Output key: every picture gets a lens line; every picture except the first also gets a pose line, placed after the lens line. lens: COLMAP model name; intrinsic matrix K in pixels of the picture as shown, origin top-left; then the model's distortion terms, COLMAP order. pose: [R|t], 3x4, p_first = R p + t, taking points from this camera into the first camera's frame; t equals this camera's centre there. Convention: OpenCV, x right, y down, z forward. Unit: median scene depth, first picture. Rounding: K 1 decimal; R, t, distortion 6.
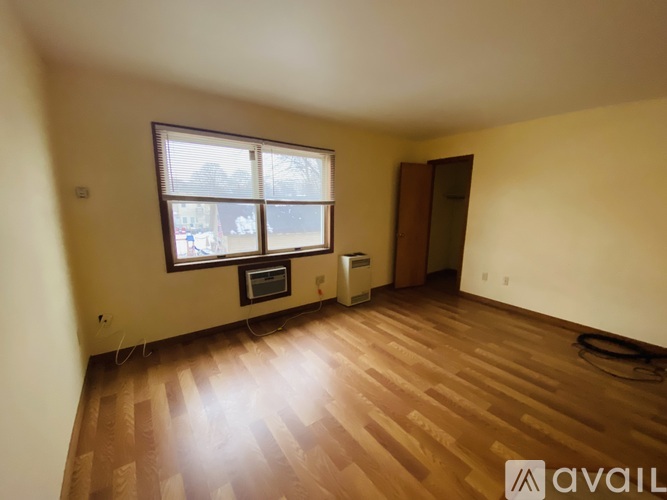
lens RADIAL K [[263.5, 0, 333.5], [0, 263.5, 250.0], [0, 0, 1]] dist [0.000611, 0.000011]
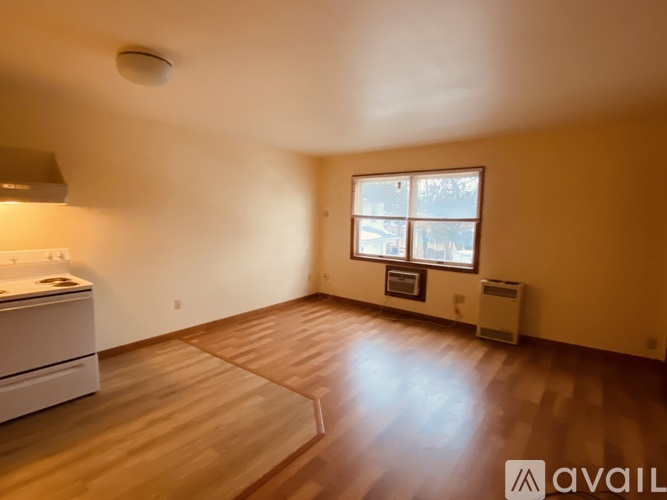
lens RADIAL K [[335.1, 0, 333.5], [0, 335.1, 250.0], [0, 0, 1]] dist [-0.000078, -0.000024]
pose [[0.256291, 0.081772, -0.963135, 1.144011], [-0.185604, 0.982037, 0.033987, -0.021383], [0.948613, 0.170051, 0.266864, 0.236032]]
